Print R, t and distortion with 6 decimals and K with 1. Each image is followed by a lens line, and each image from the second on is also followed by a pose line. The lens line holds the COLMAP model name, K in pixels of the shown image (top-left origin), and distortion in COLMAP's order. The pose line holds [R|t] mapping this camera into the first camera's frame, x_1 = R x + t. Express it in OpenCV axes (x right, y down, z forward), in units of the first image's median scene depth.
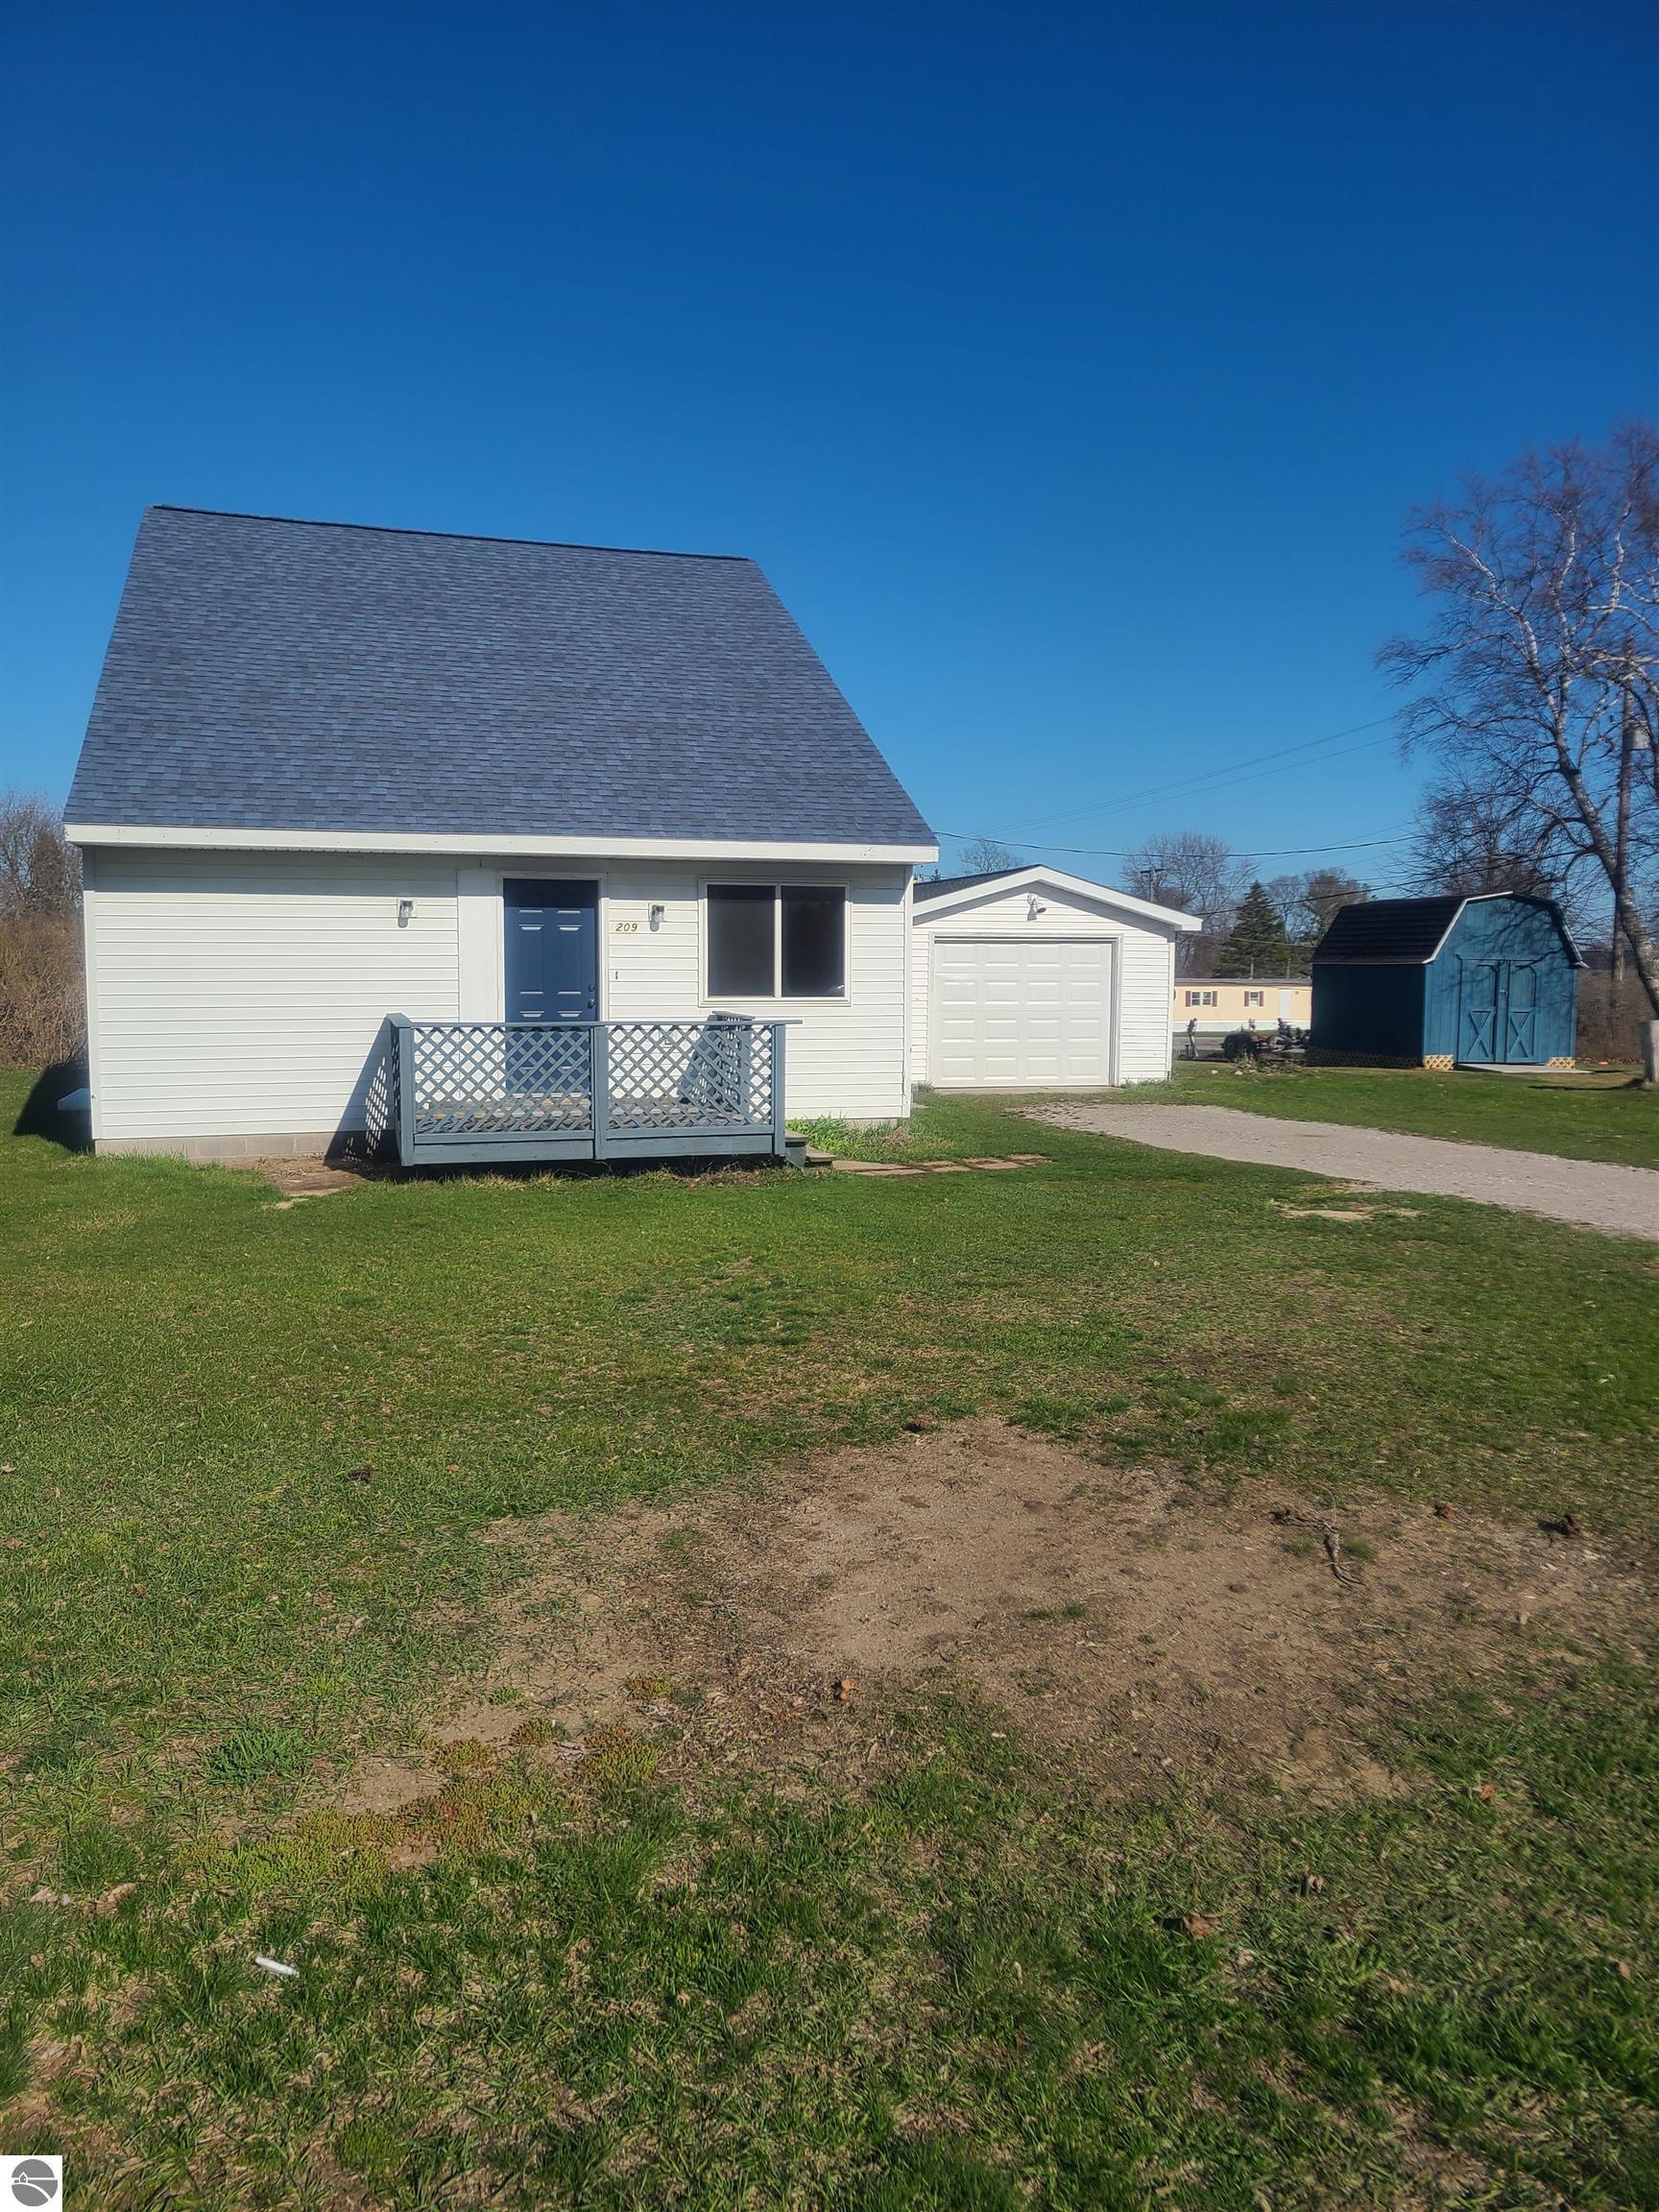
lens RADIAL K [[1630.6, 0, 808.4], [0, 1630.6, 1060.5], [0, 0, 1]] dist [0.054738, -0.029597]
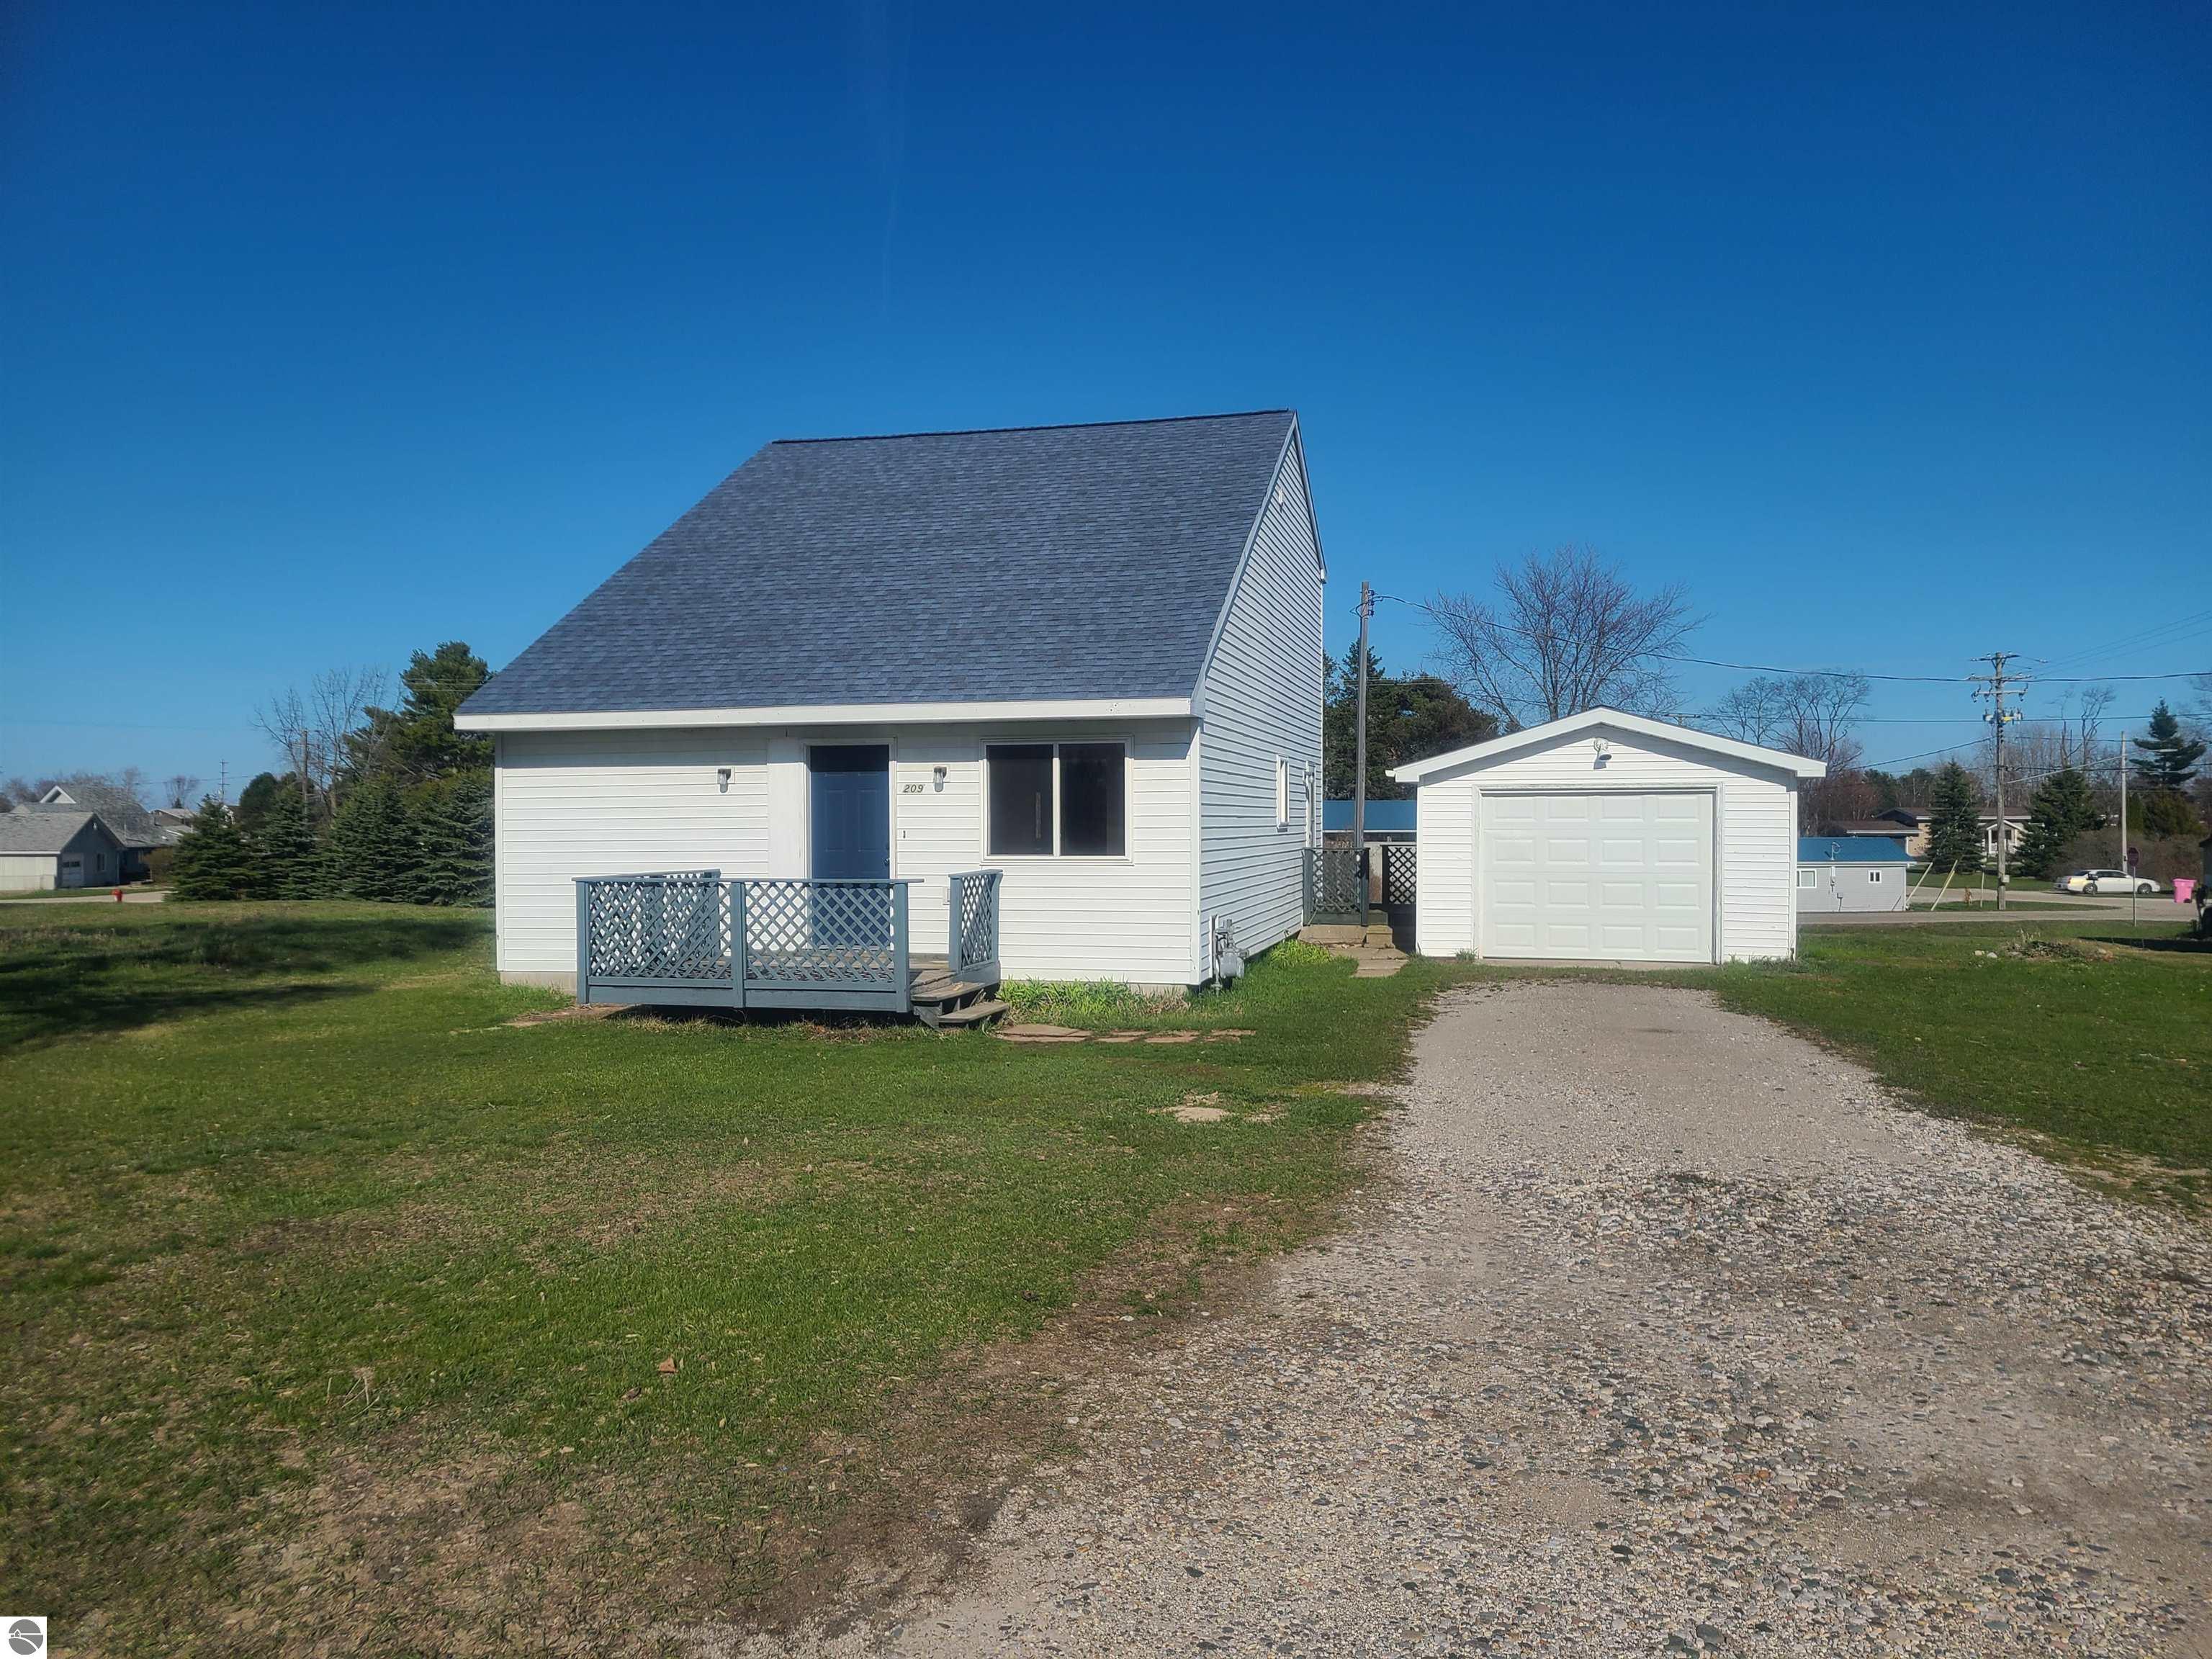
lens RADIAL K [[1630.6, 0, 1089.3], [0, 1630.6, 822.9], [0, 0, 1]] dist [0.054738, -0.029597]
pose [[0.860036, -0.009309, -0.510149, 0.518612], [-0.021371, 0.998299, -0.054245, -0.006039], [0.509786, 0.057555, 0.858374, 0.166732]]
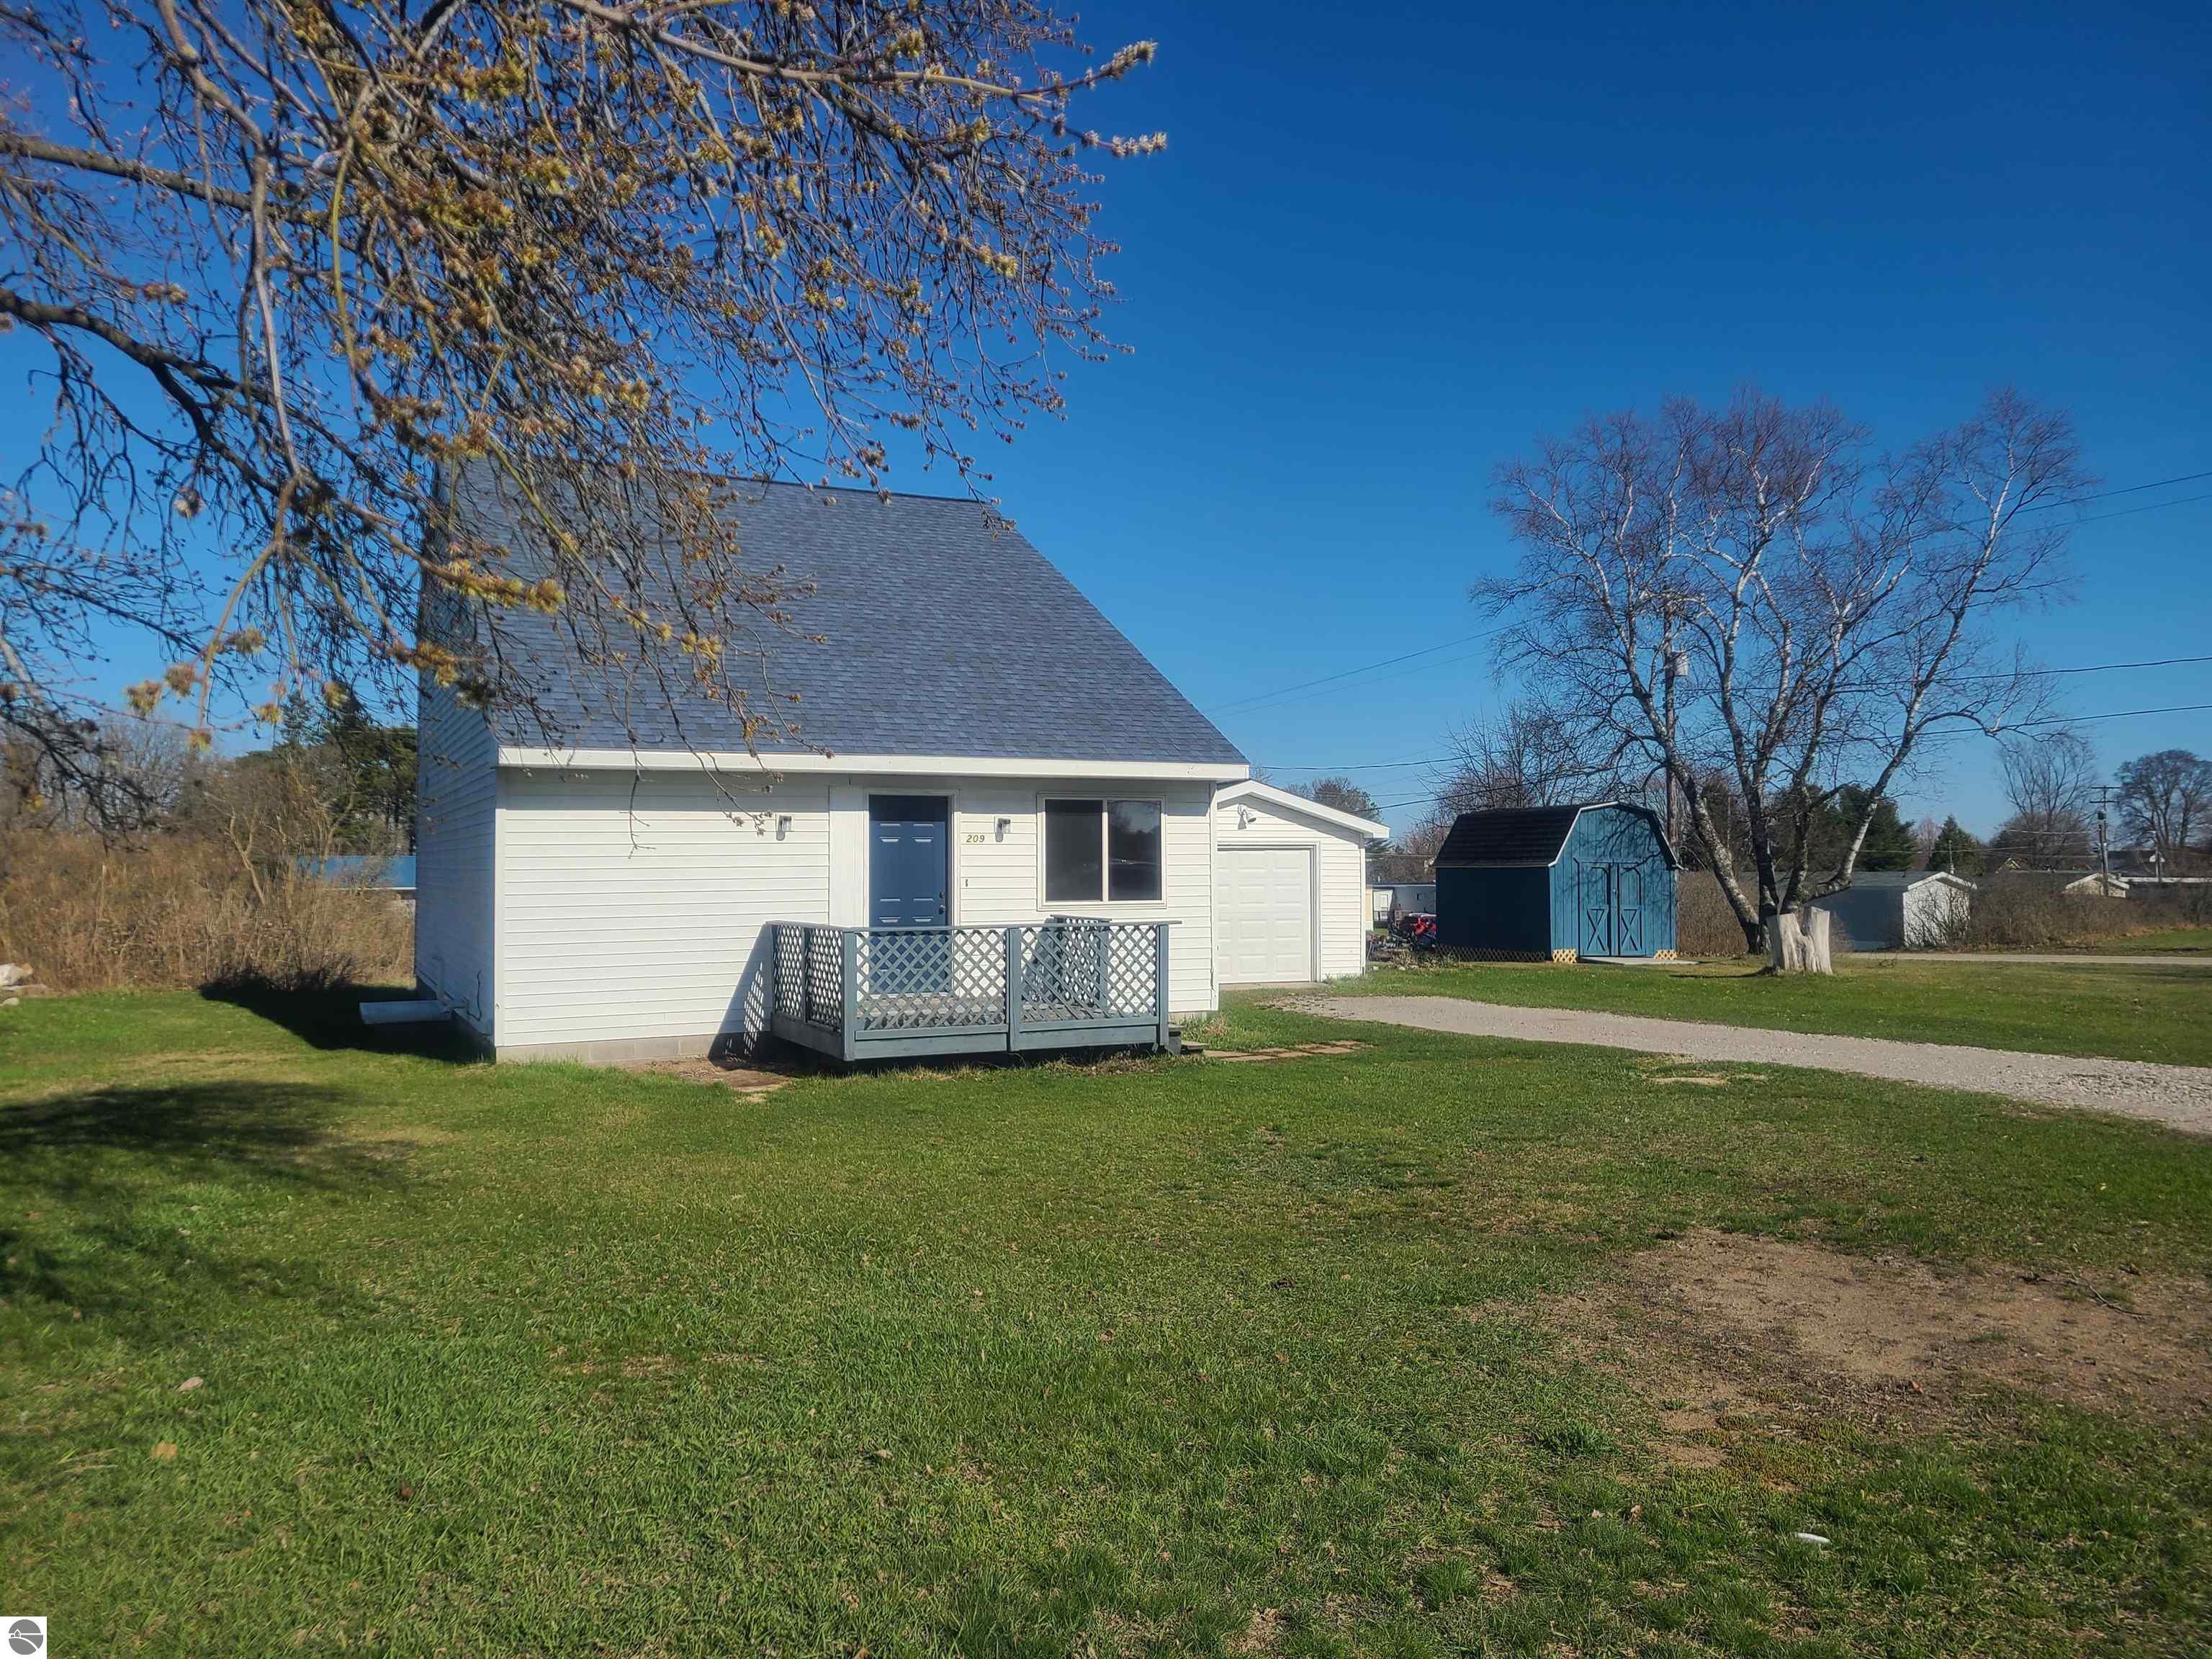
lens RADIAL K [[1630.6, 0, 1043.7], [0, 1630.6, 796.6], [0, 0, 1]] dist [0.054738, -0.029597]
pose [[0.989658, -0.003431, 0.143403, -0.224041], [0.018428, 0.994471, -0.103386, 0.003861], [-0.142255, 0.104960, 0.984249, -0.082175]]
